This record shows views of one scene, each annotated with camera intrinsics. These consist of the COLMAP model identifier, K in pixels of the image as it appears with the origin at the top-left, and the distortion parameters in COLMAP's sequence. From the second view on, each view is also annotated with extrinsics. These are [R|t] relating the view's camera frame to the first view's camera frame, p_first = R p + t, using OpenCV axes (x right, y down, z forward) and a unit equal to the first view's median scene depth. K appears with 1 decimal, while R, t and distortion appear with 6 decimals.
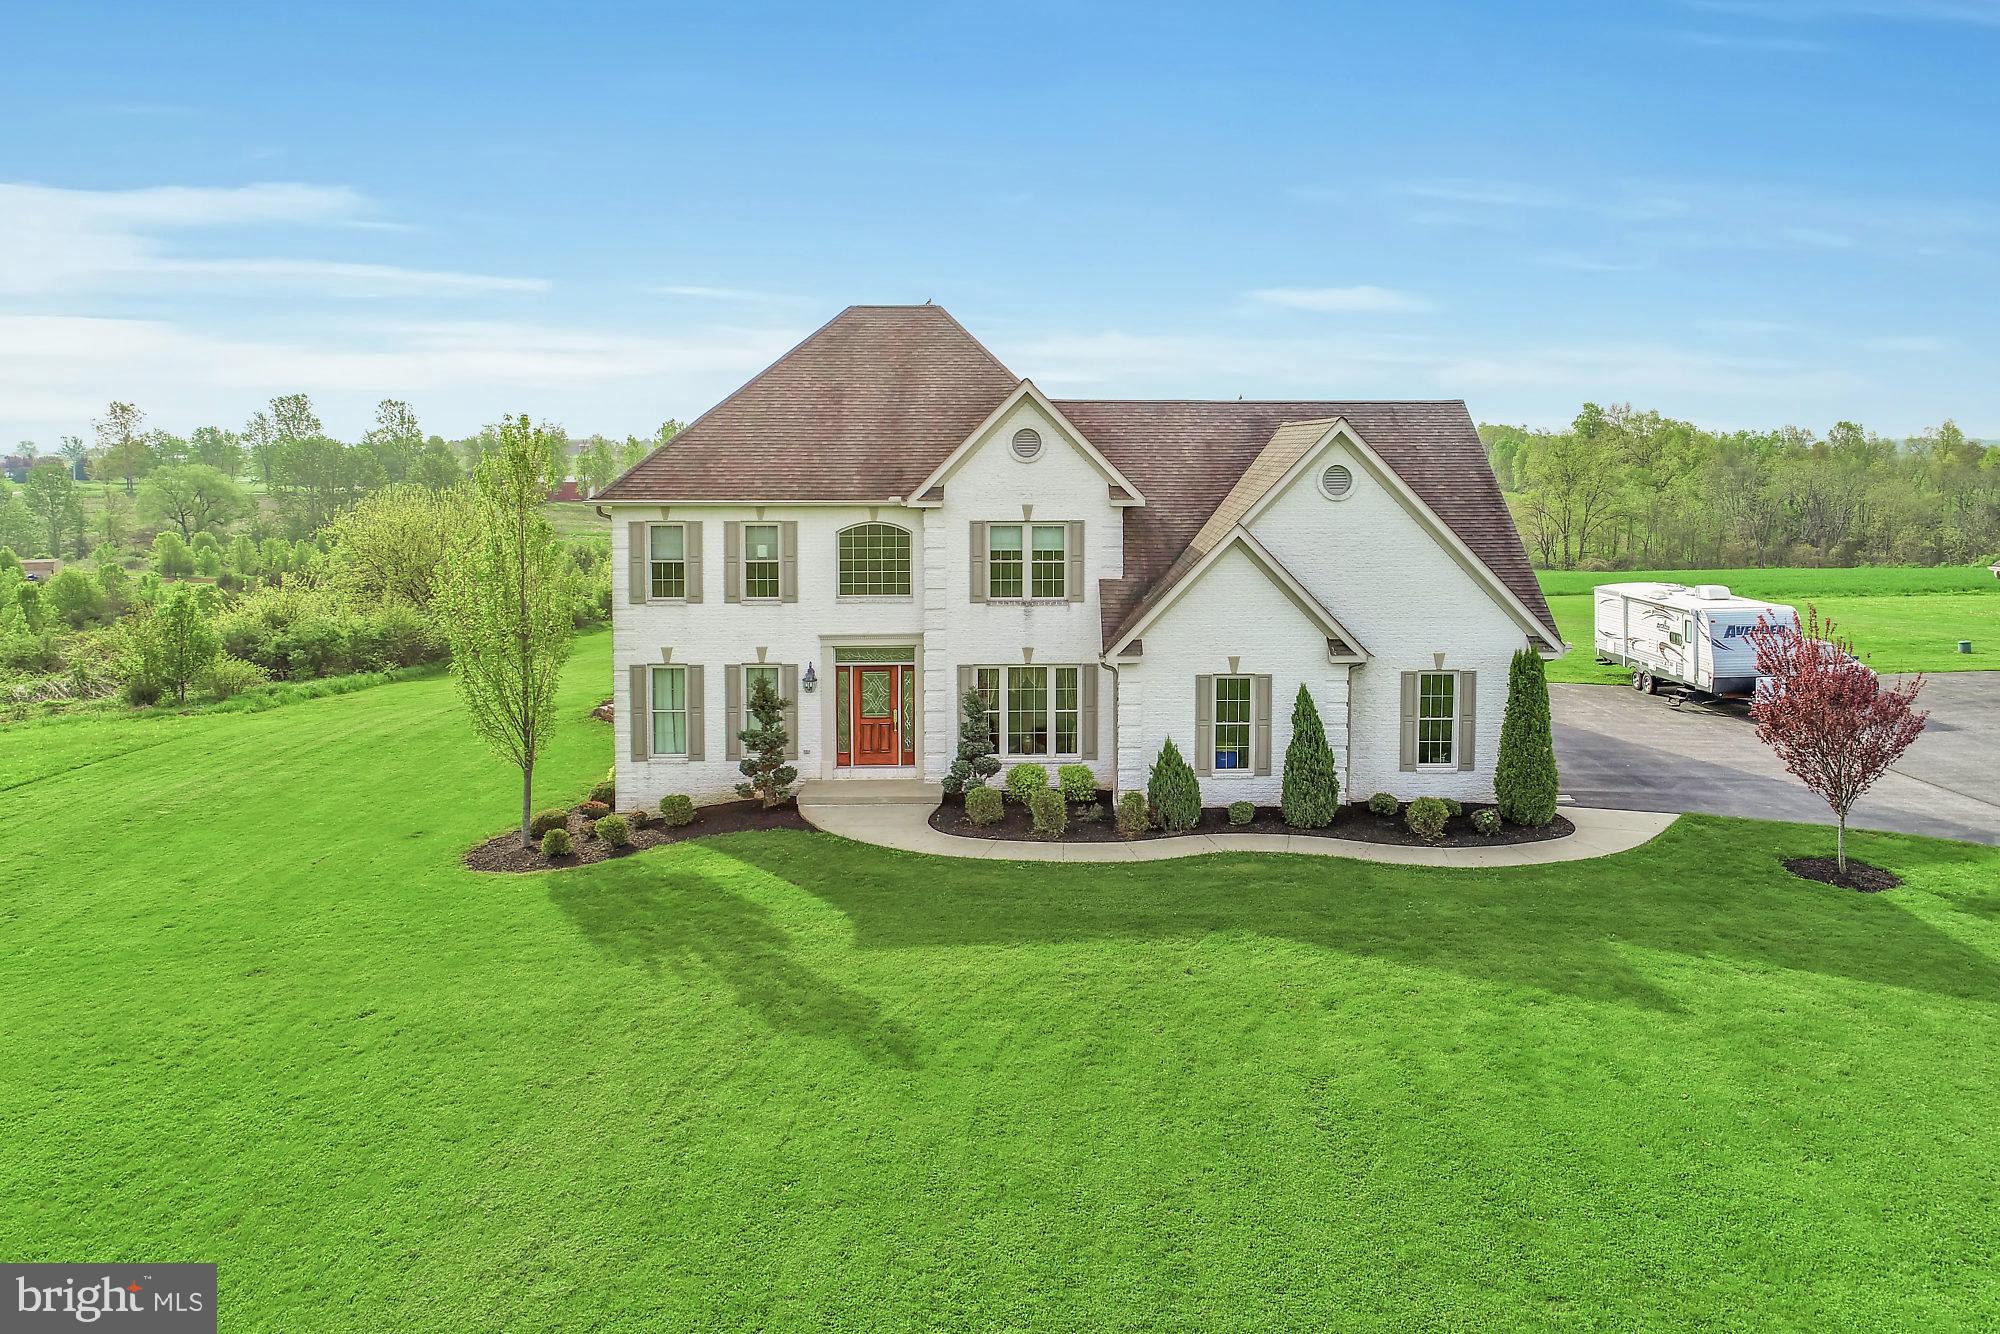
lens RADIAL K [[1034.6, 0, 1000.8], [0, 1034.6, 594.1], [0, 0, 1]] dist [0.012140, -0.000727]
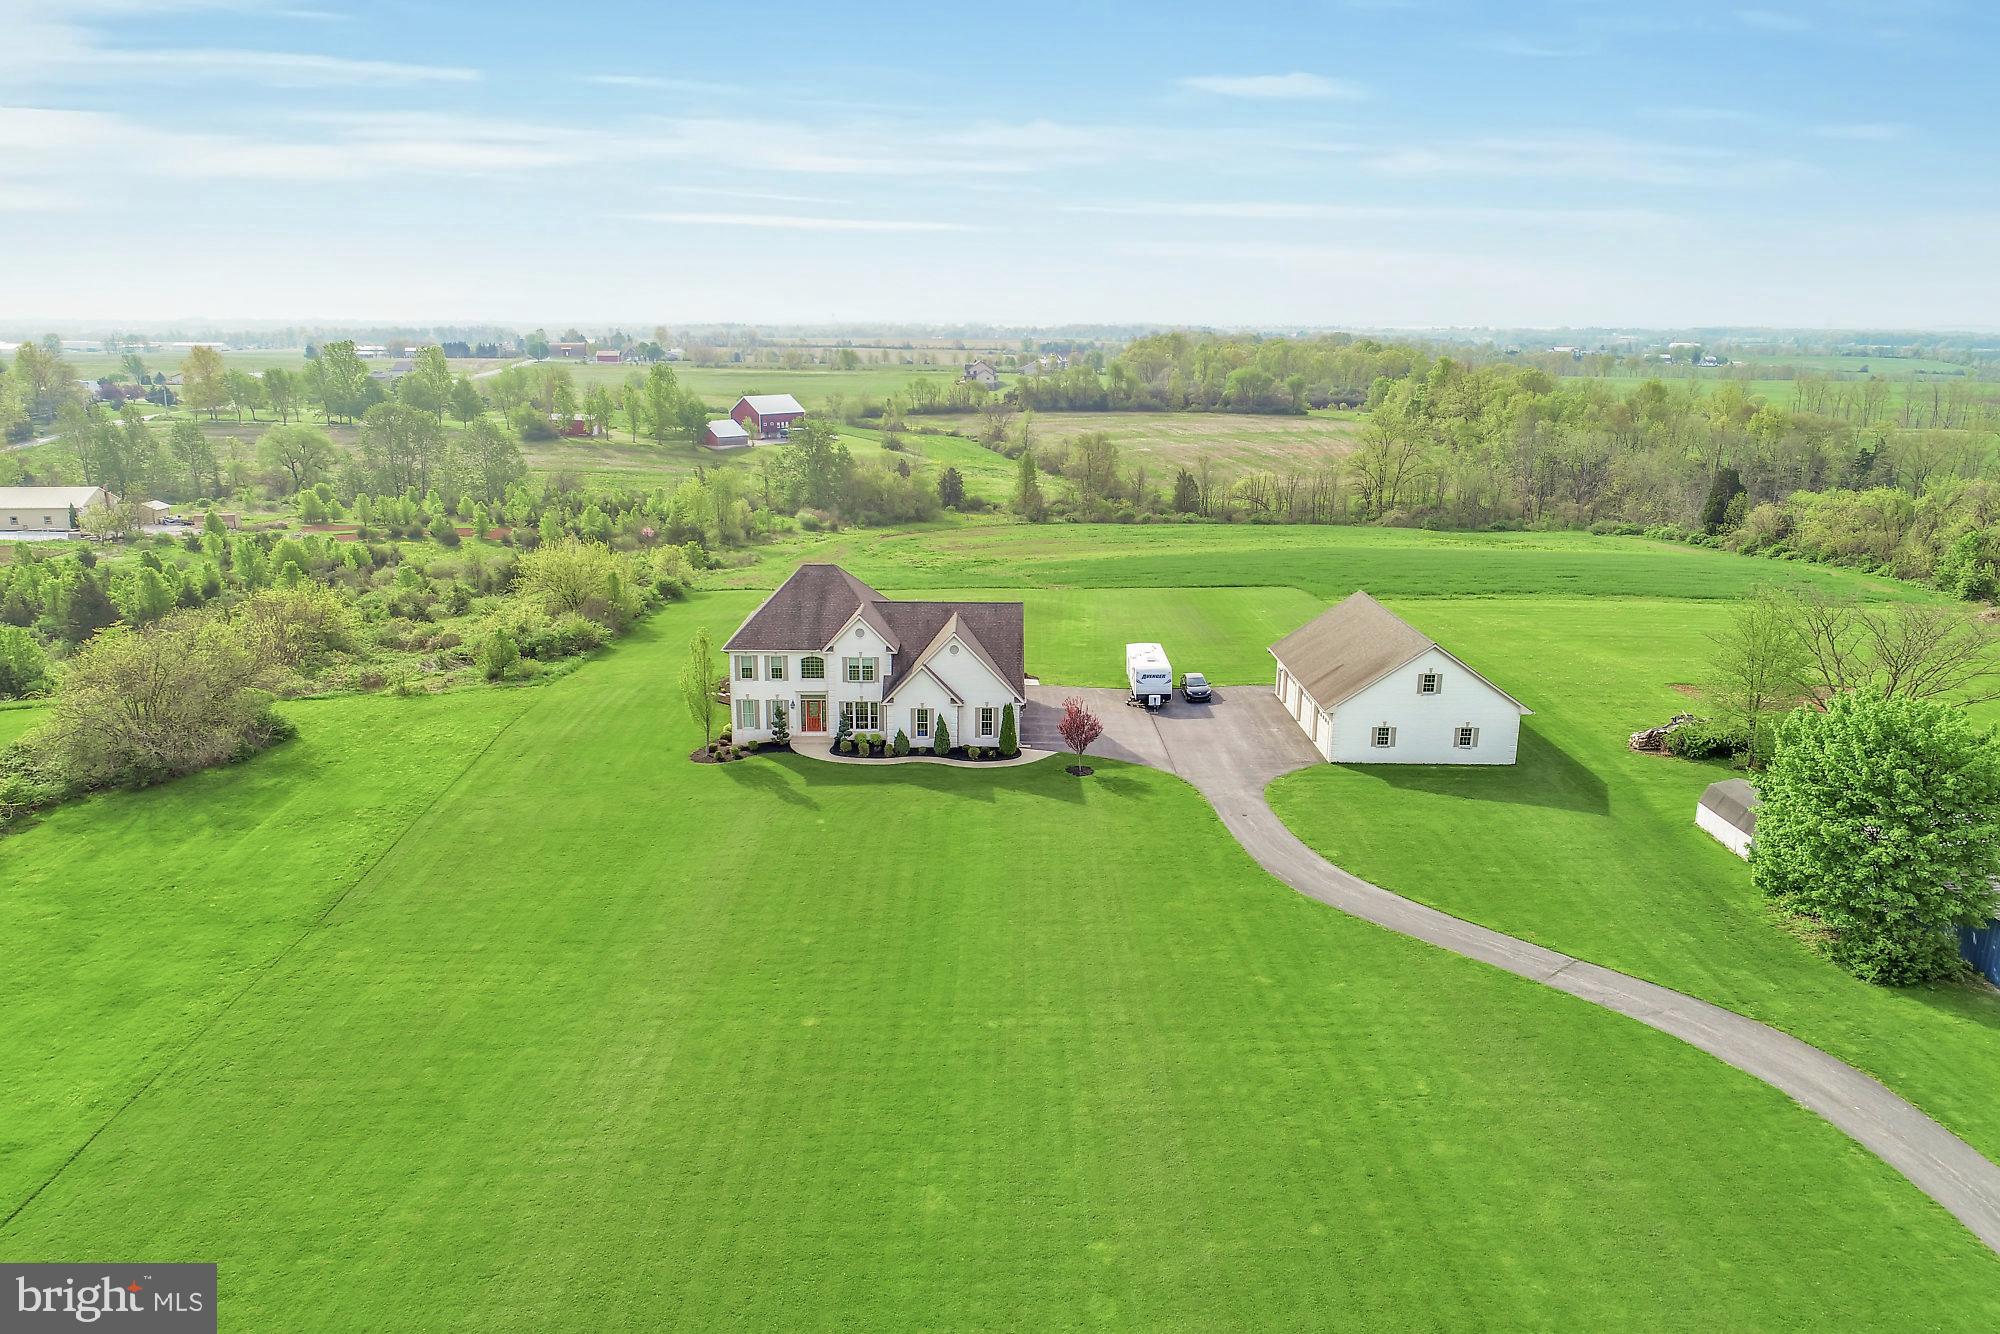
lens RADIAL K [[1425.9, 0, 984.6], [0, 1425.9, 662.4], [0, 0, 1]] dist [-0.007932, -0.008127]
pose [[0.998490, 0.012475, -0.053494, 0.630501], [-0.002268, 0.982403, 0.186758, -0.859965], [0.054883, -0.186354, 0.980949, -3.205777]]
